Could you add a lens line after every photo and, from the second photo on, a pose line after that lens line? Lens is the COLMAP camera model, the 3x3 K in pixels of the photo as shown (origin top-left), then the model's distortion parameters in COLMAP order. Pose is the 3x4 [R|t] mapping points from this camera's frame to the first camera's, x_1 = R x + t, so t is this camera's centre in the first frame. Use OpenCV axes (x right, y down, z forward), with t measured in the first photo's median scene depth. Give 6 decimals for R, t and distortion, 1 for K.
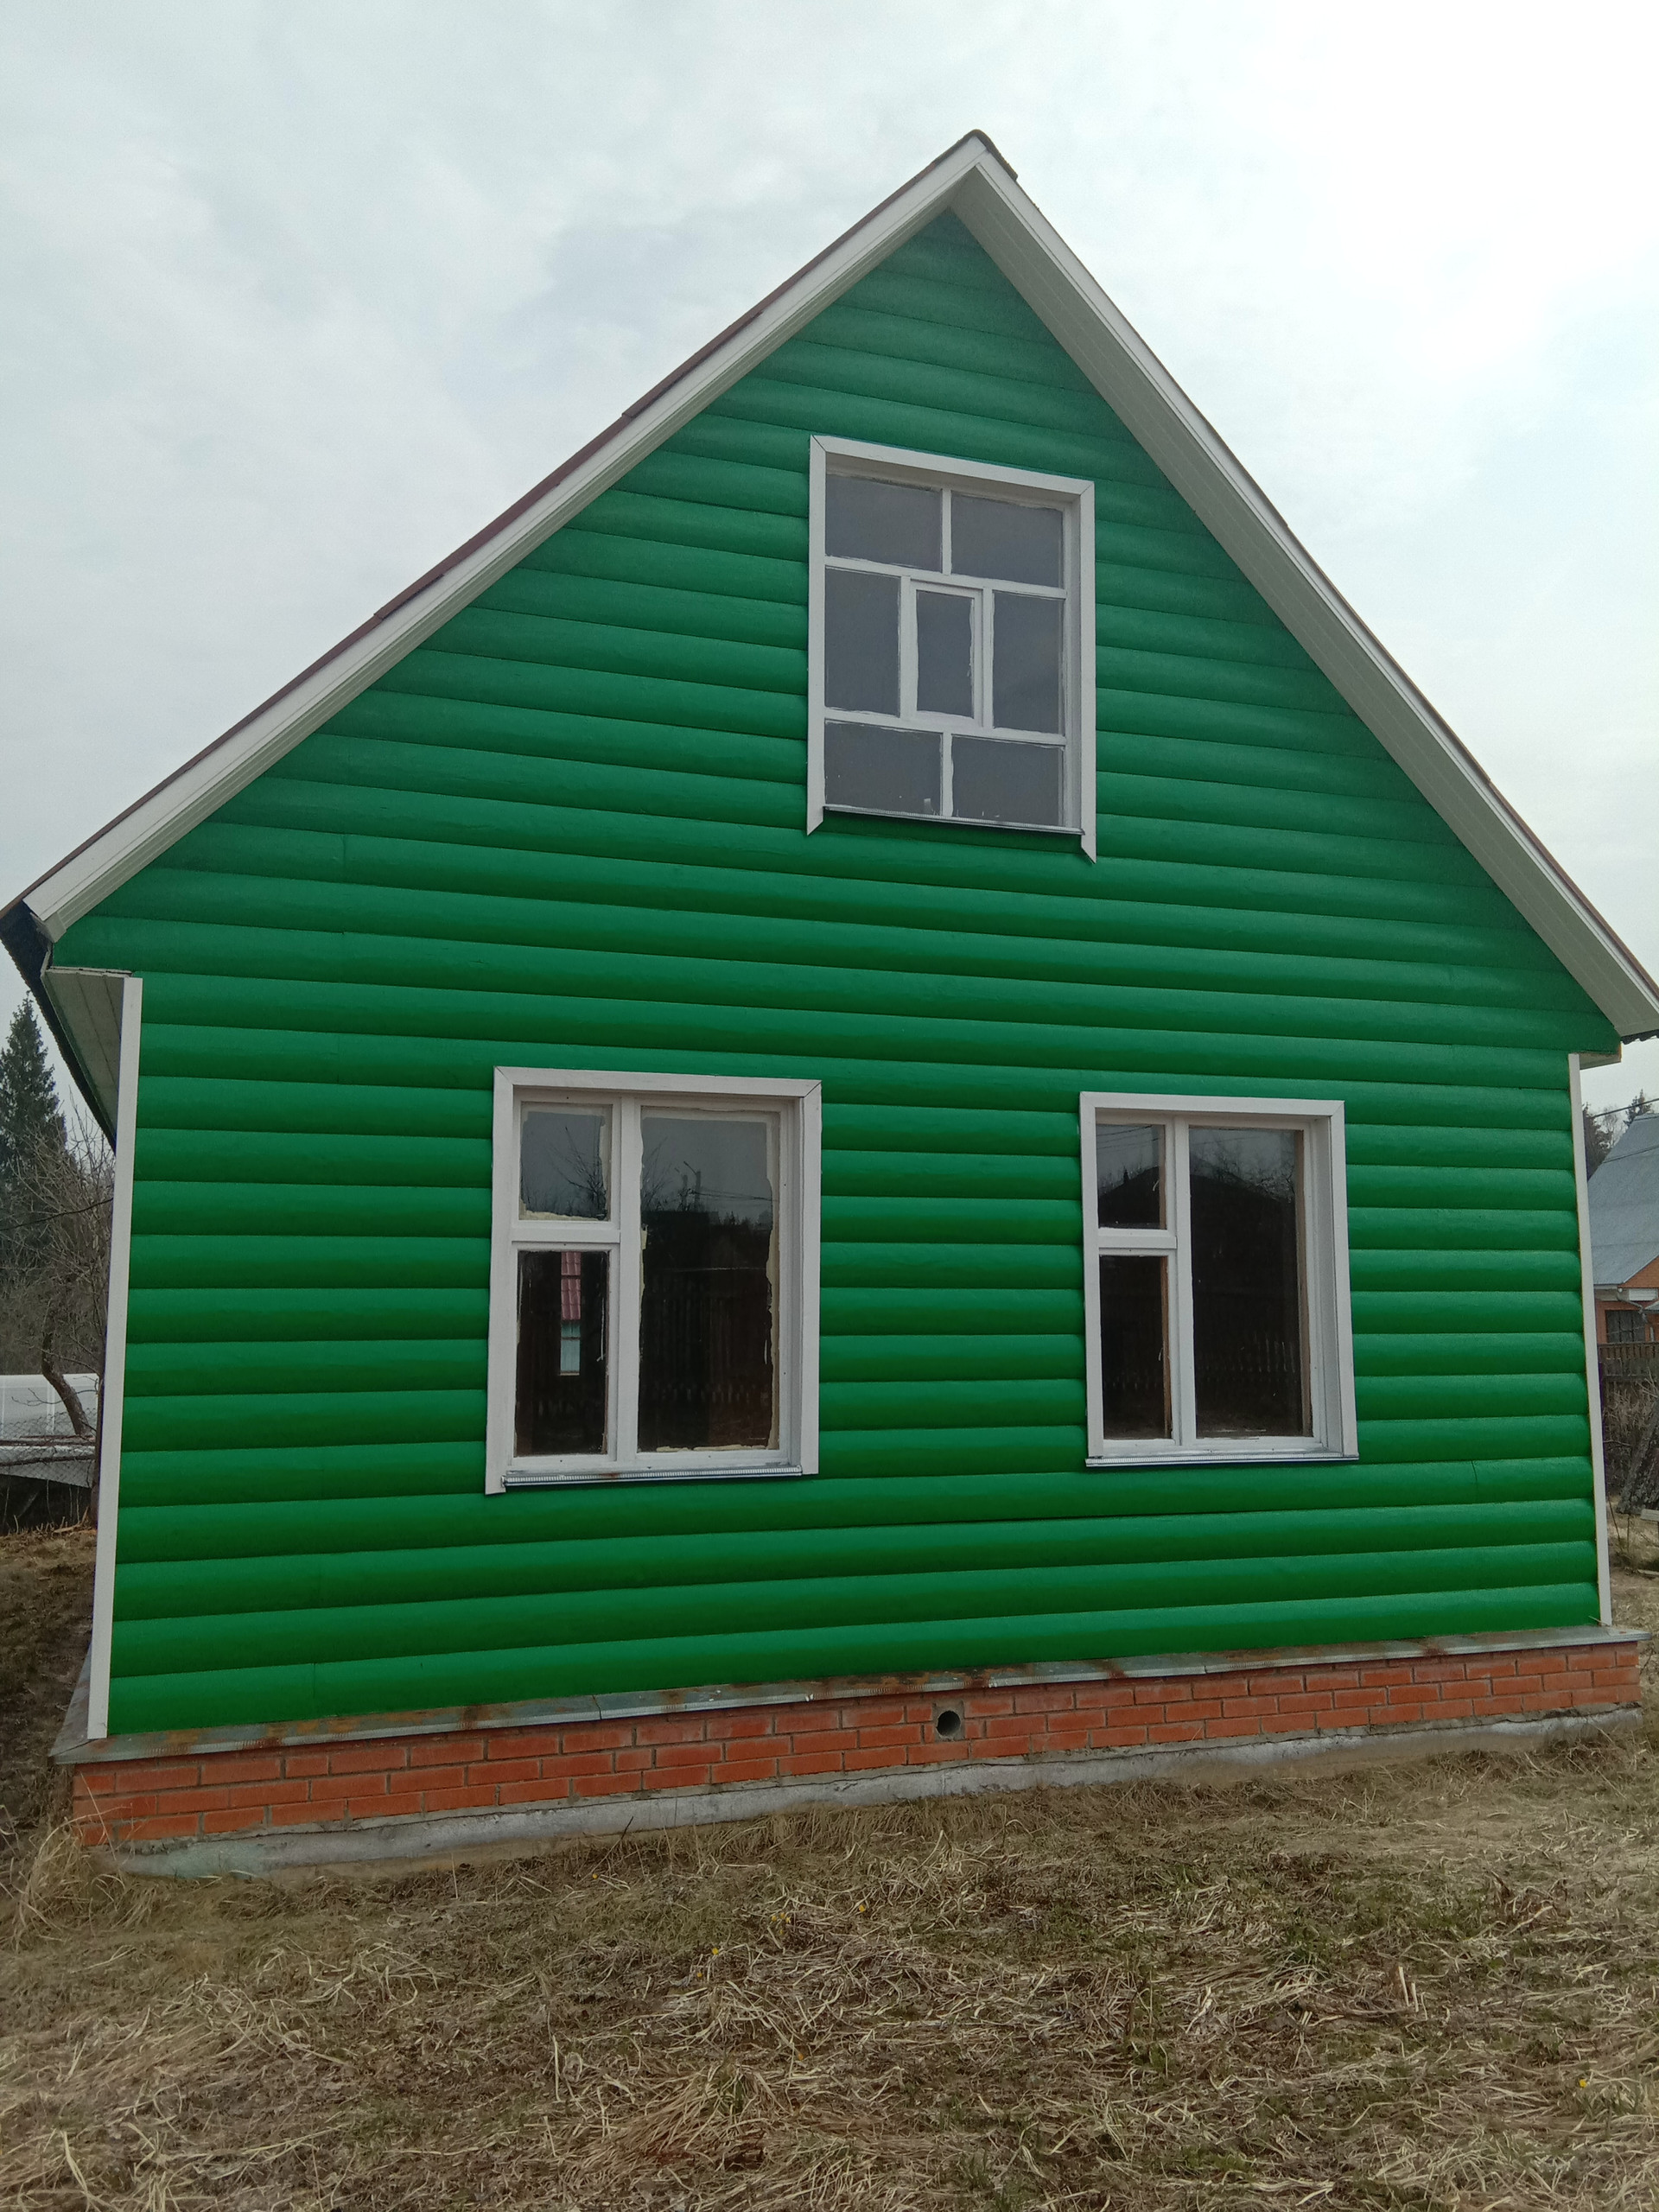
lens RADIAL K [[1707.3, 0, 860.4], [0, 1707.3, 1136.0], [0, 0, 1]] dist [0.105465, -0.133769]
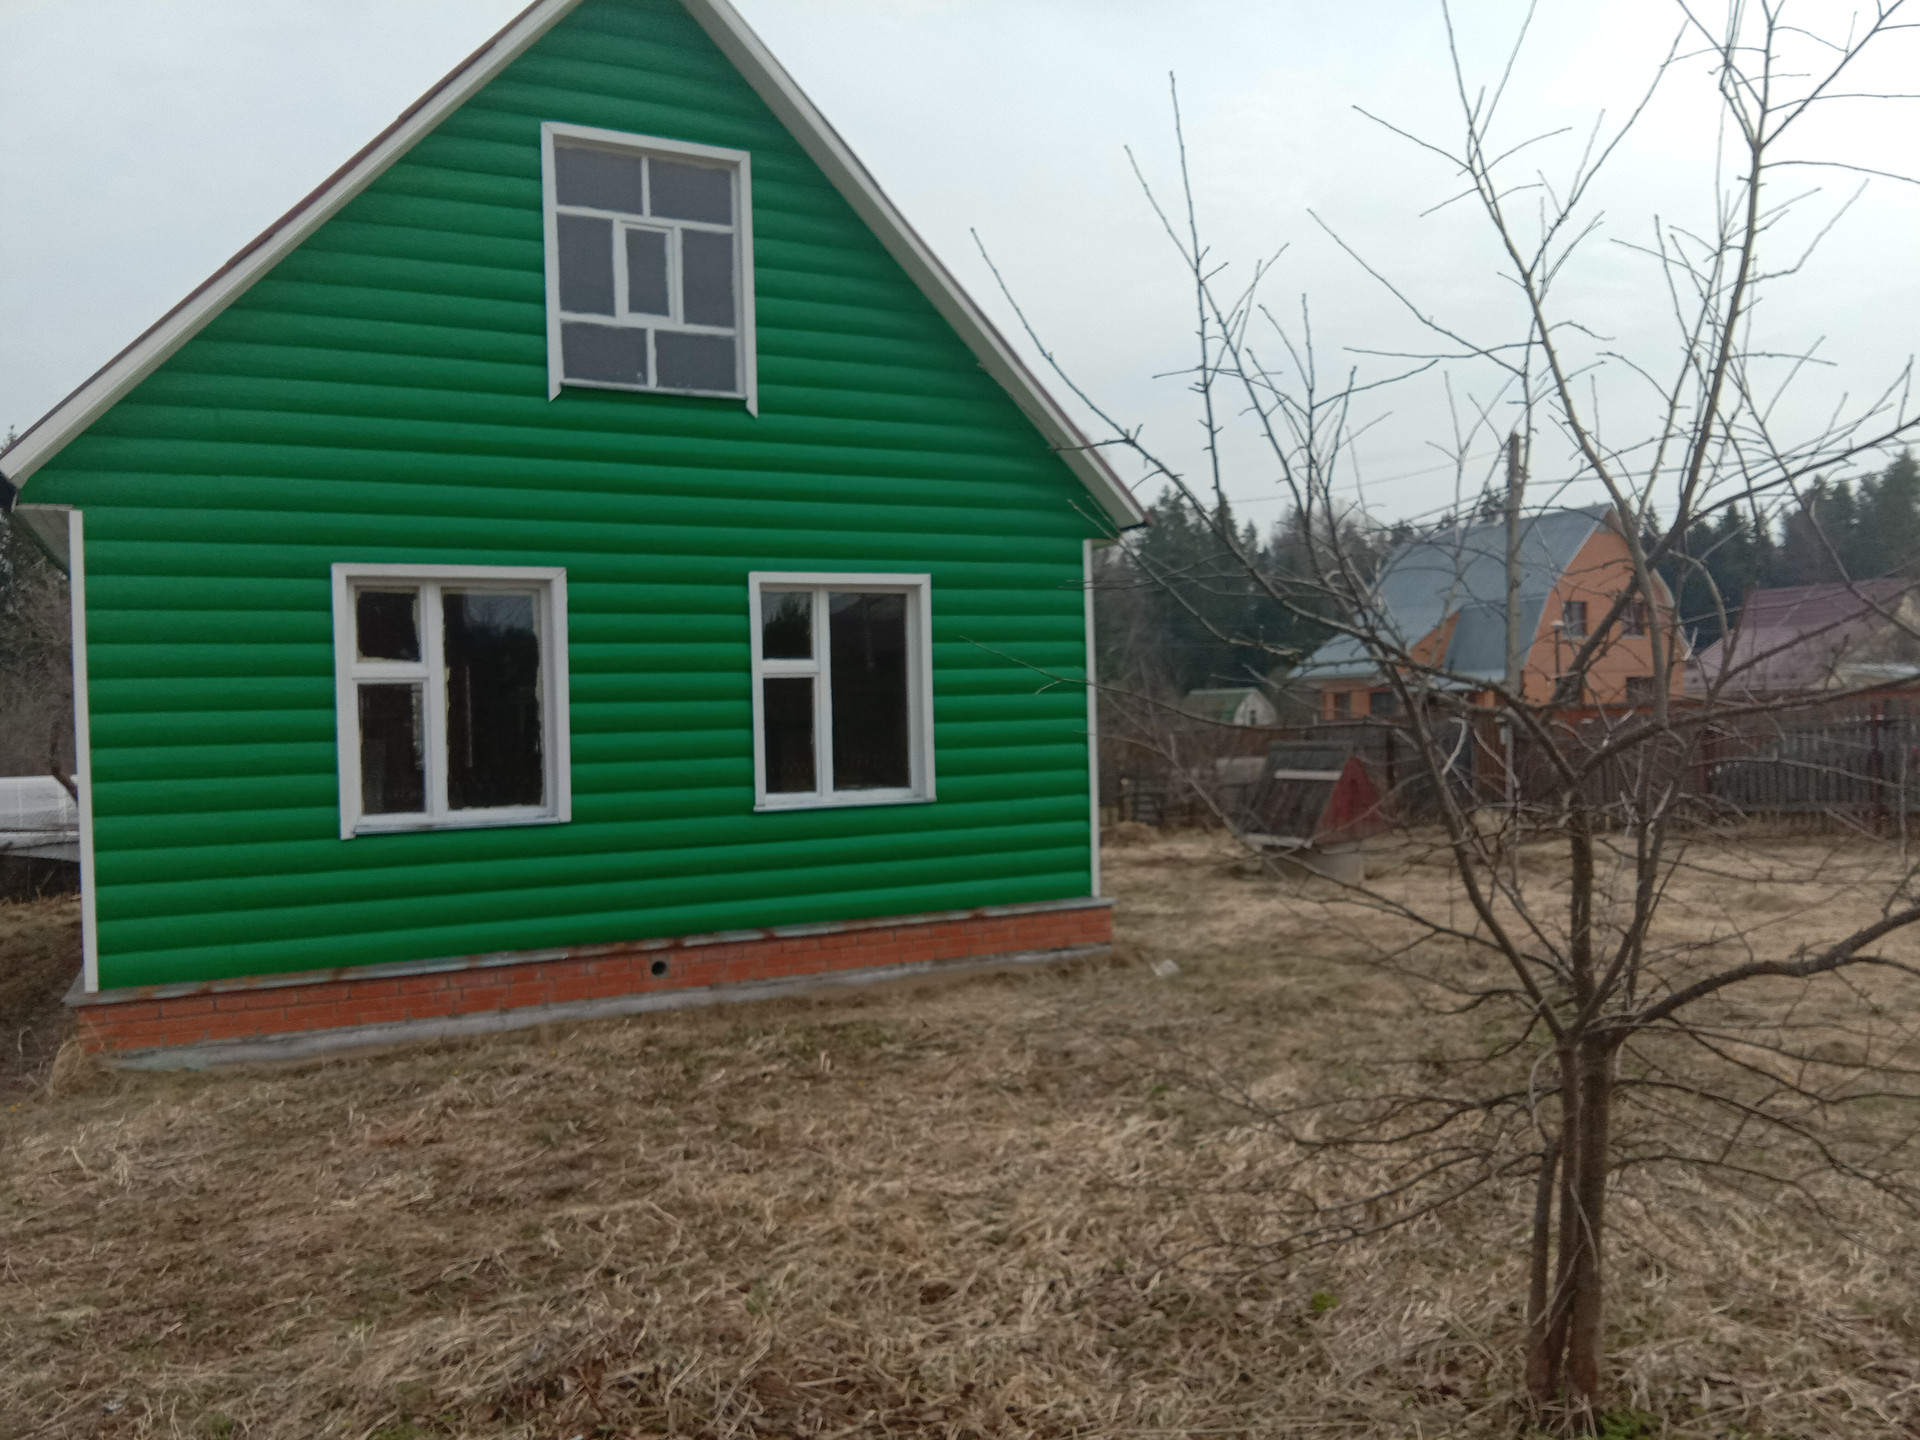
lens RADIAL K [[1522.2, 0, 1017.9], [0, 1522.2, 732.2], [0, 0, 1]] dist [0.105782, -0.146352]
pose [[0.992799, -0.024555, 0.117251, 0.205423], [0.010074, 0.992413, 0.122535, -0.049015], [-0.119370, -0.120471, 0.985514, -0.400199]]
